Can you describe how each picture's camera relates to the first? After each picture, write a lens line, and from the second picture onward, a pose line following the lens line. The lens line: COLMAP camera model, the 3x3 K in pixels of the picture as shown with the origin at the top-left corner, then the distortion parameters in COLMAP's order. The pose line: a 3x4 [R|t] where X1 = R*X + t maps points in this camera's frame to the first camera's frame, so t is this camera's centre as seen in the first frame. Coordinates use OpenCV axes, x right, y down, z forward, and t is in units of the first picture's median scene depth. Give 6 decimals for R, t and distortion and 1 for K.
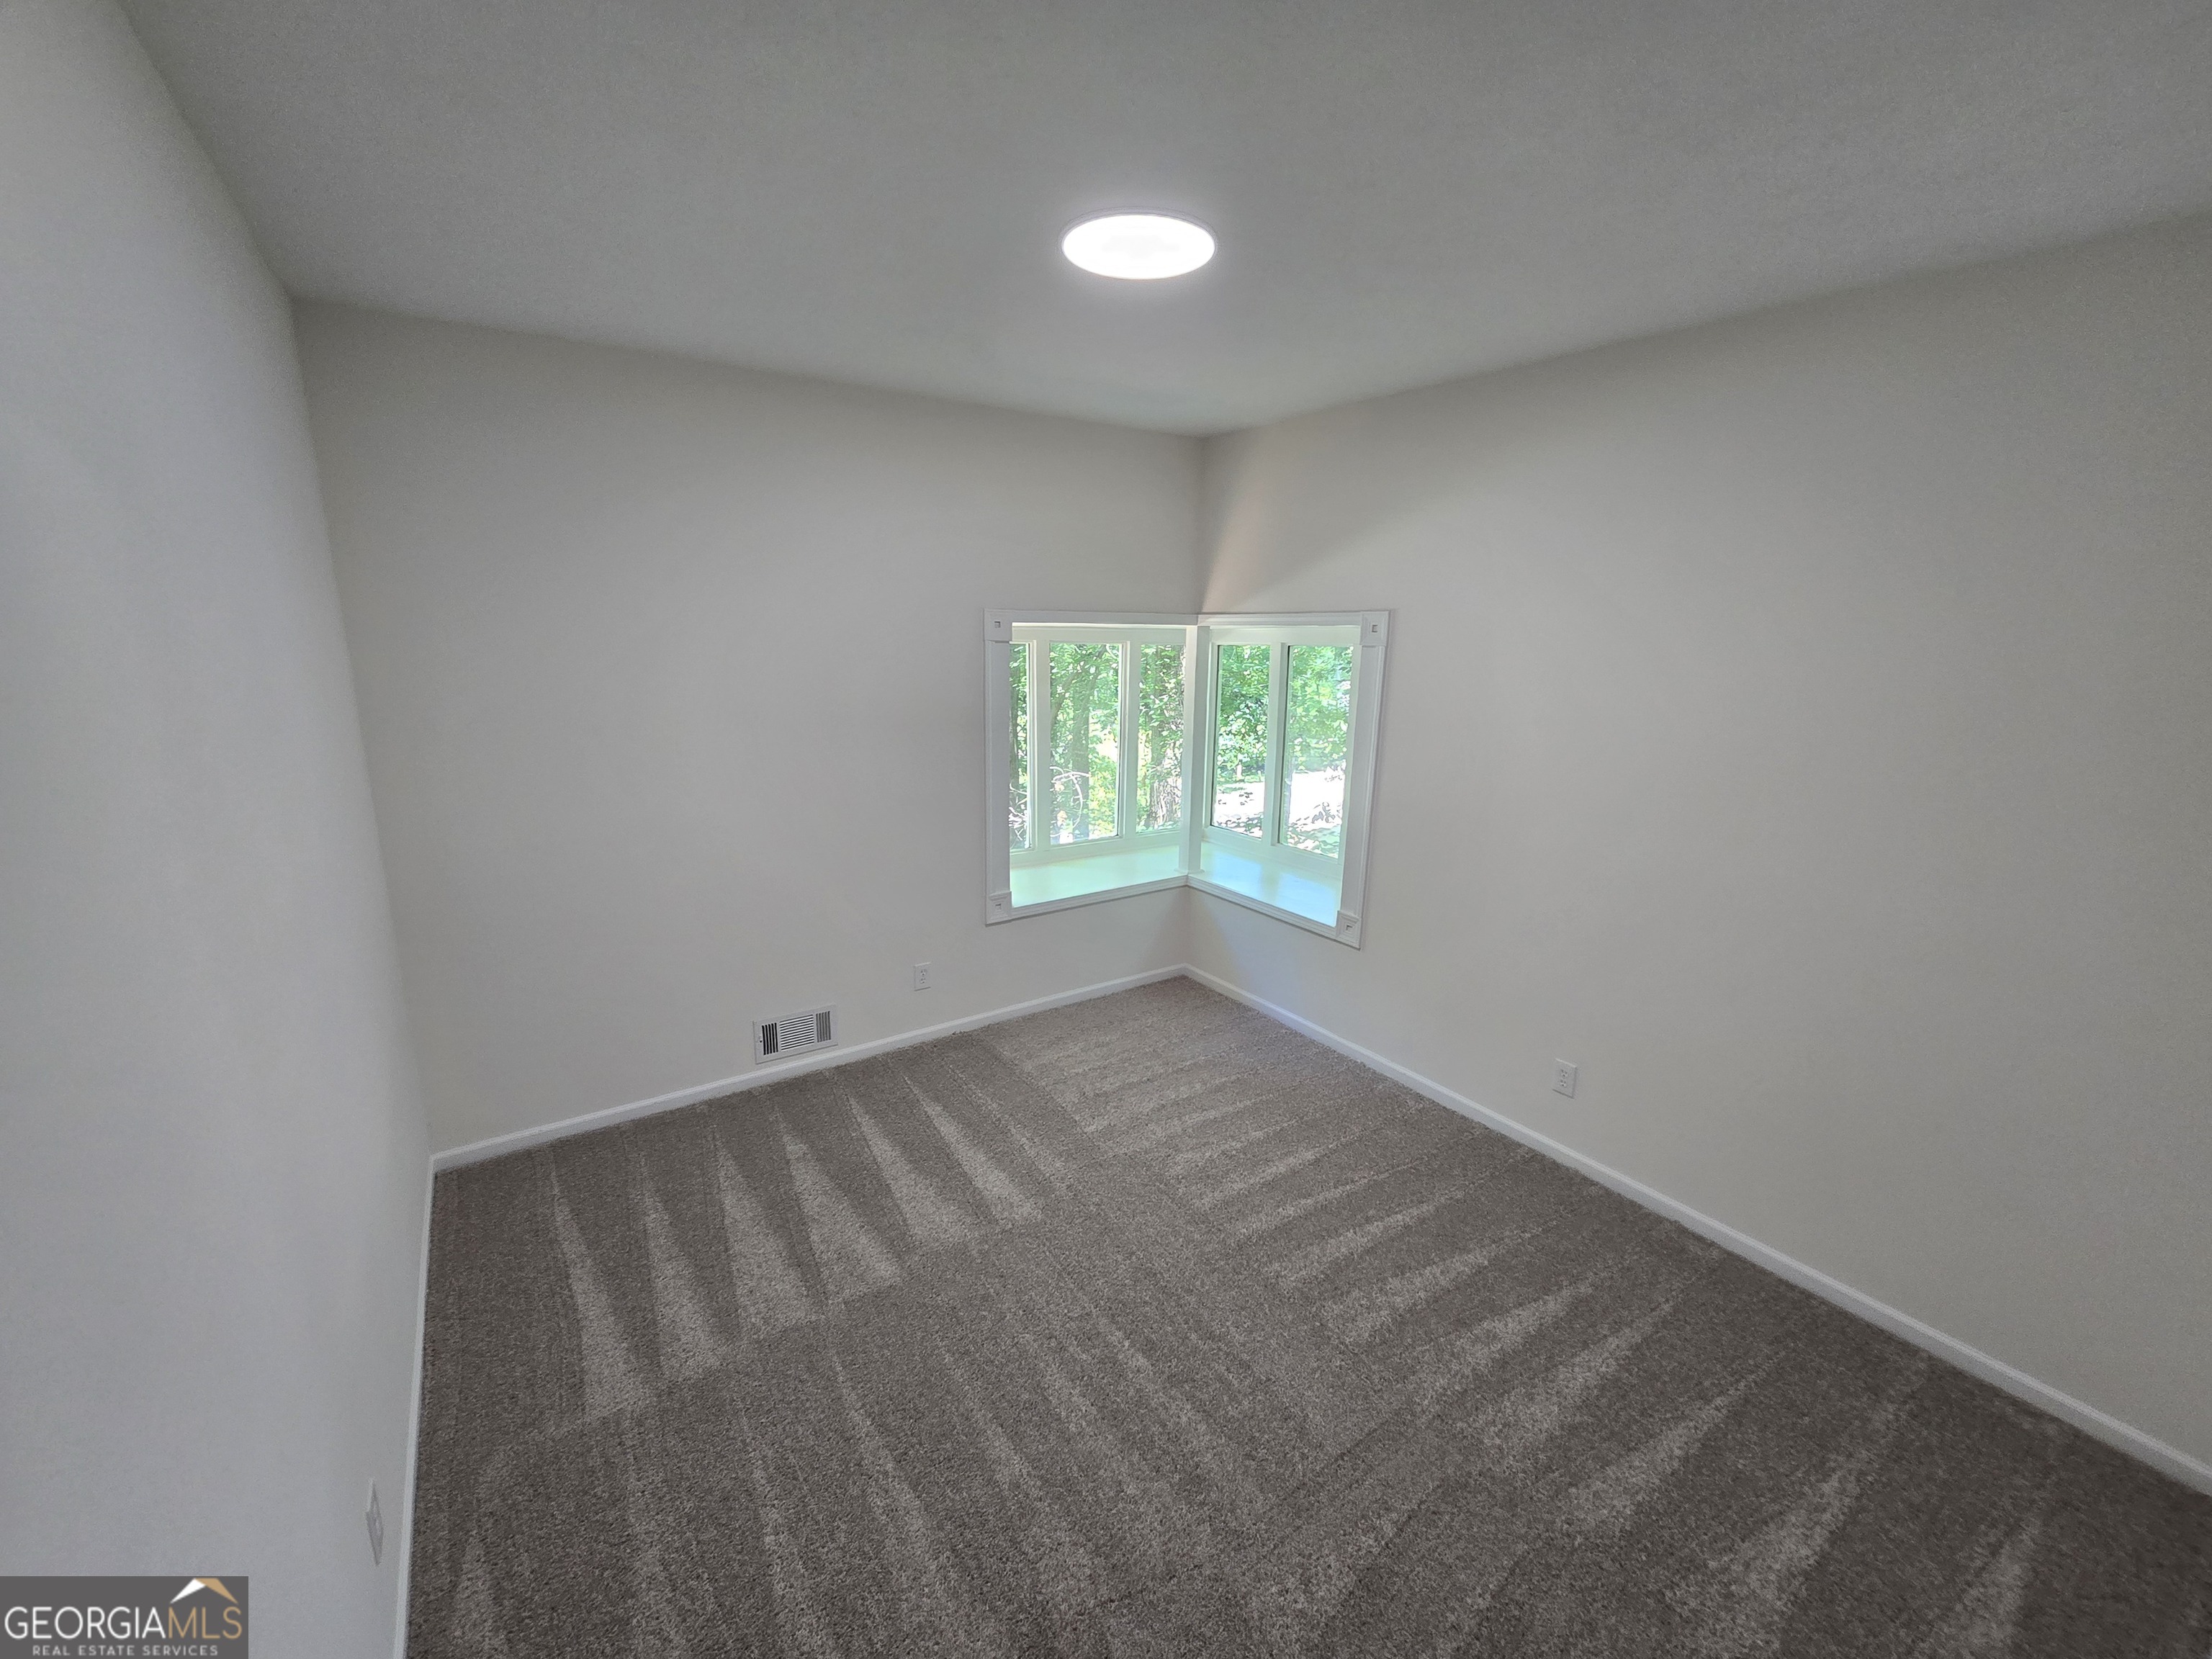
lens RADIAL K [[913.6, 0, 1112.1], [0, 913.6, 838.6], [0, 0, 1]] dist [0.002564, 0.000277]
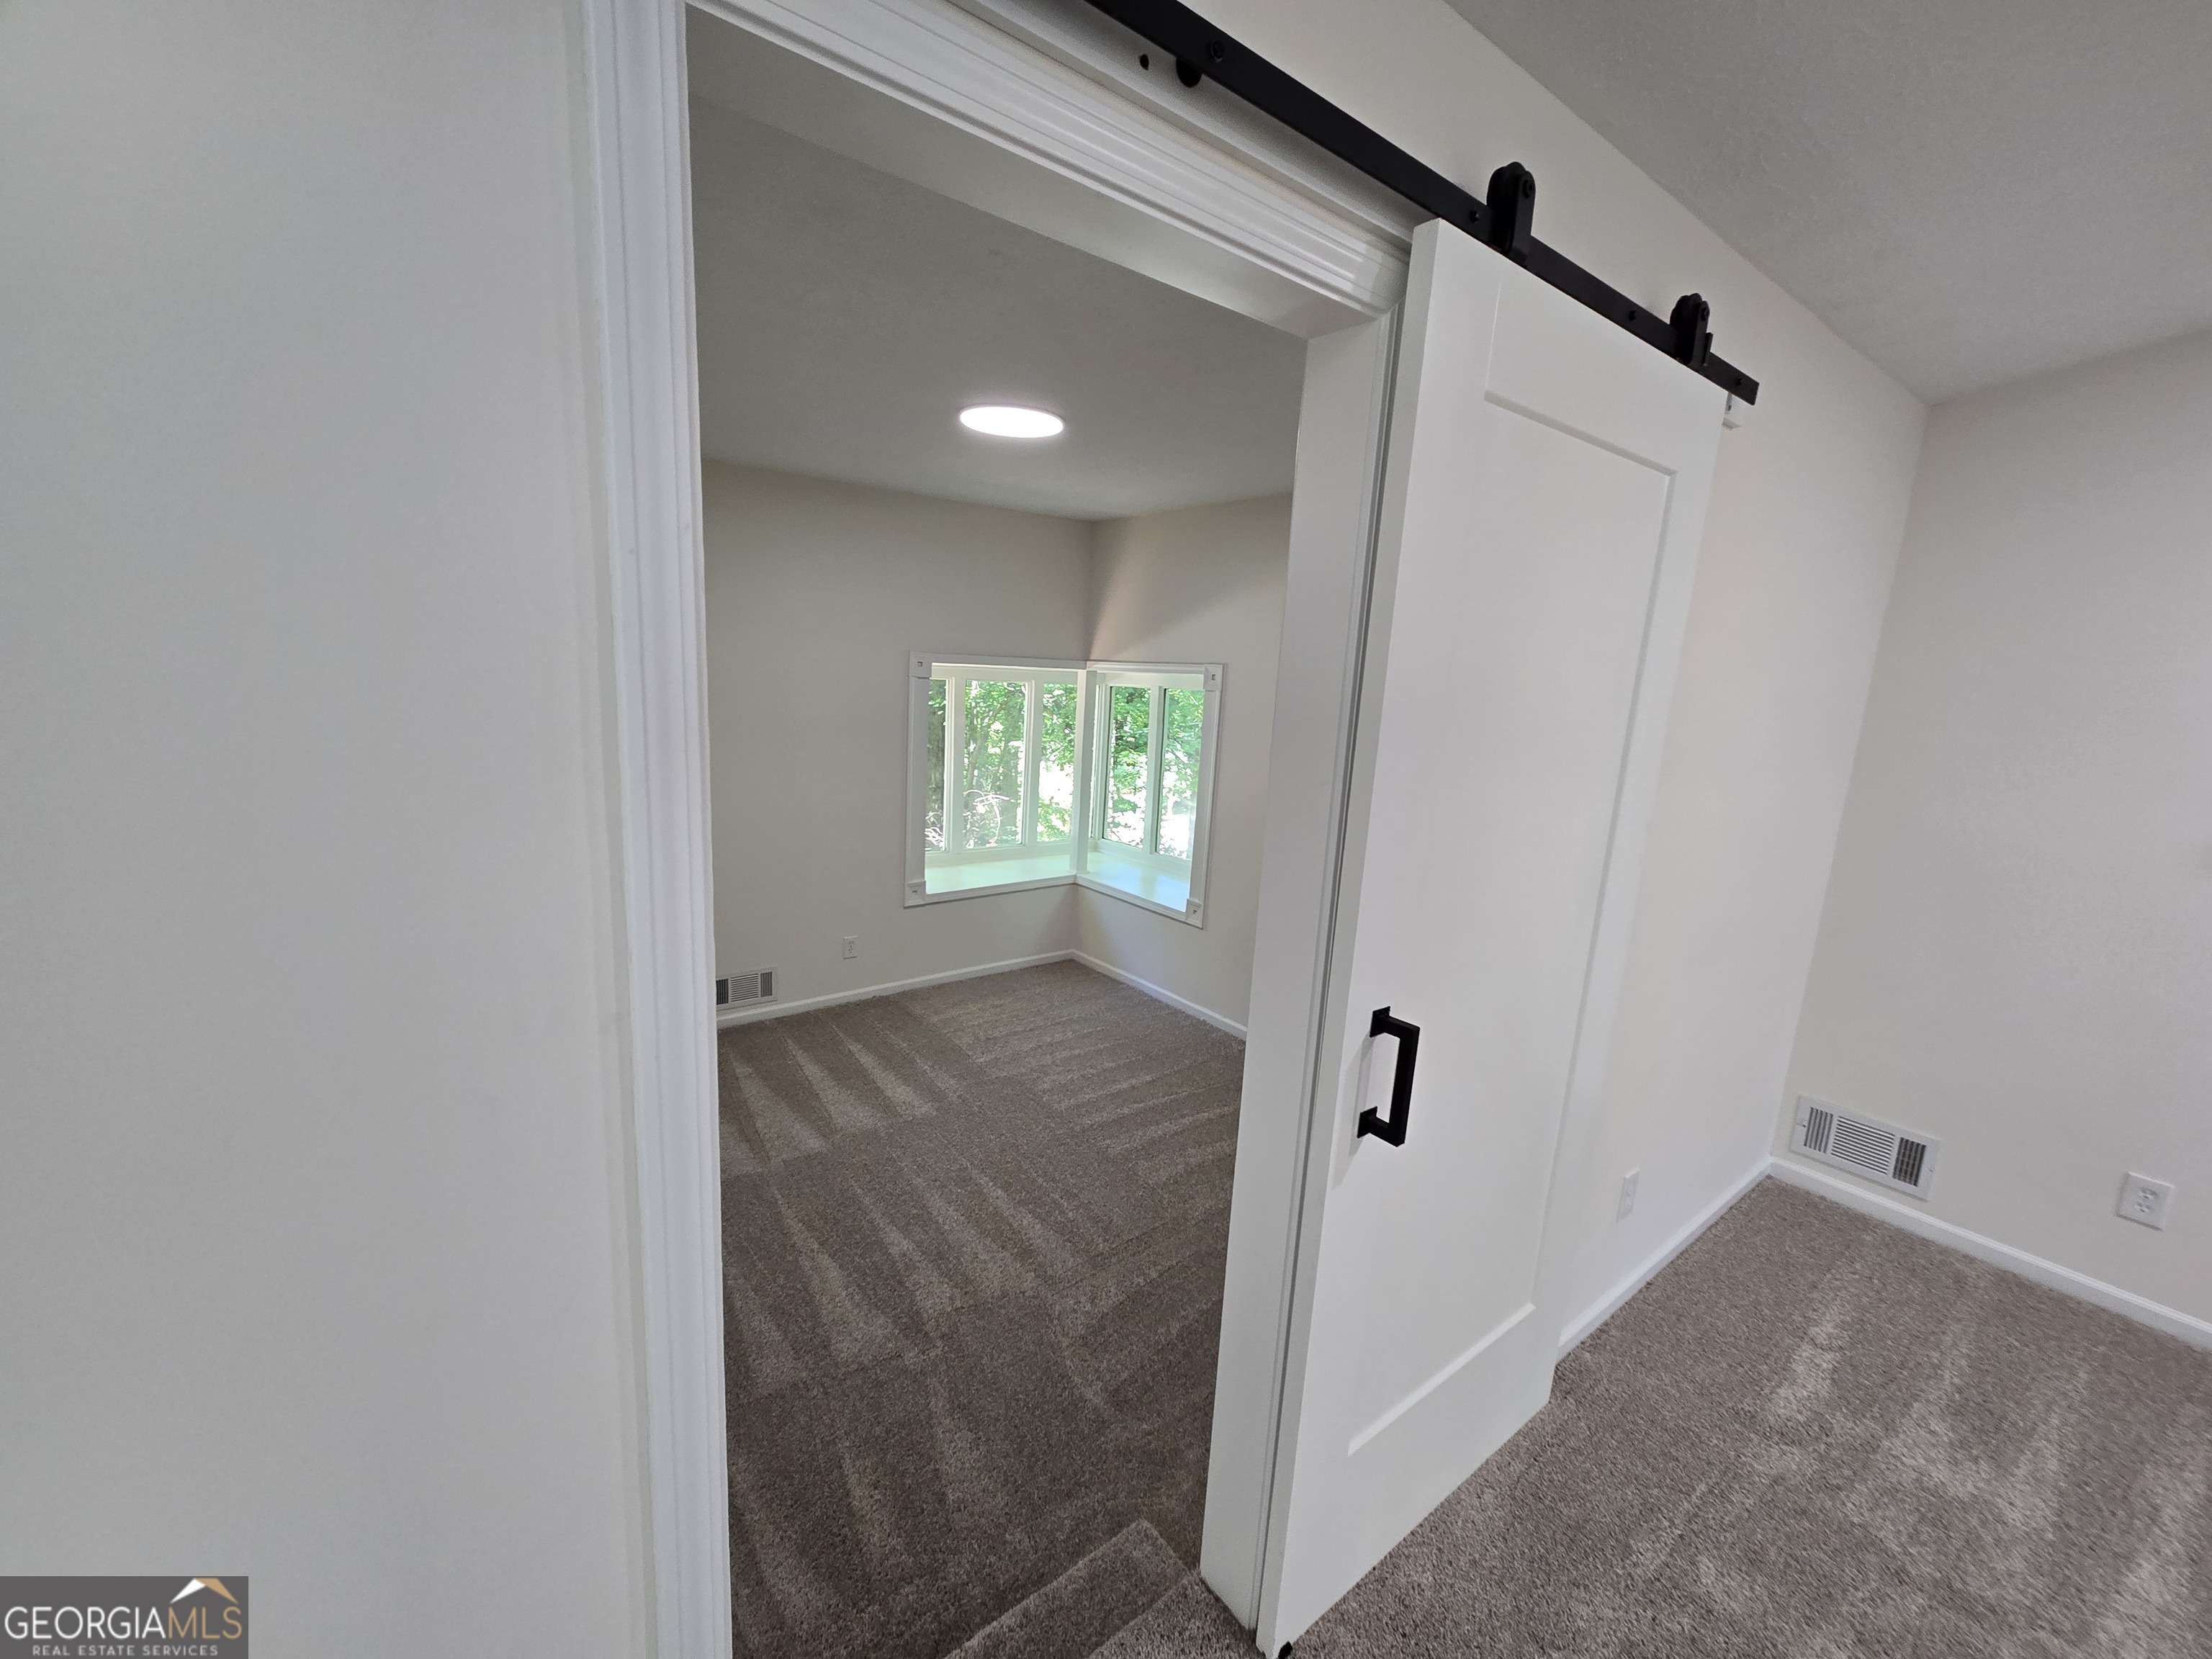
lens RADIAL K [[913.6, 0, 1100.8], [0, 913.6, 830.4], [0, 0, 1]] dist [0.002564, 0.000277]
pose [[0.998074, 0.023054, 0.057588, 0.061471], [-0.020071, 0.998453, -0.051852, 0.059813], [-0.058695, 0.050597, 0.996993, -0.283321]]
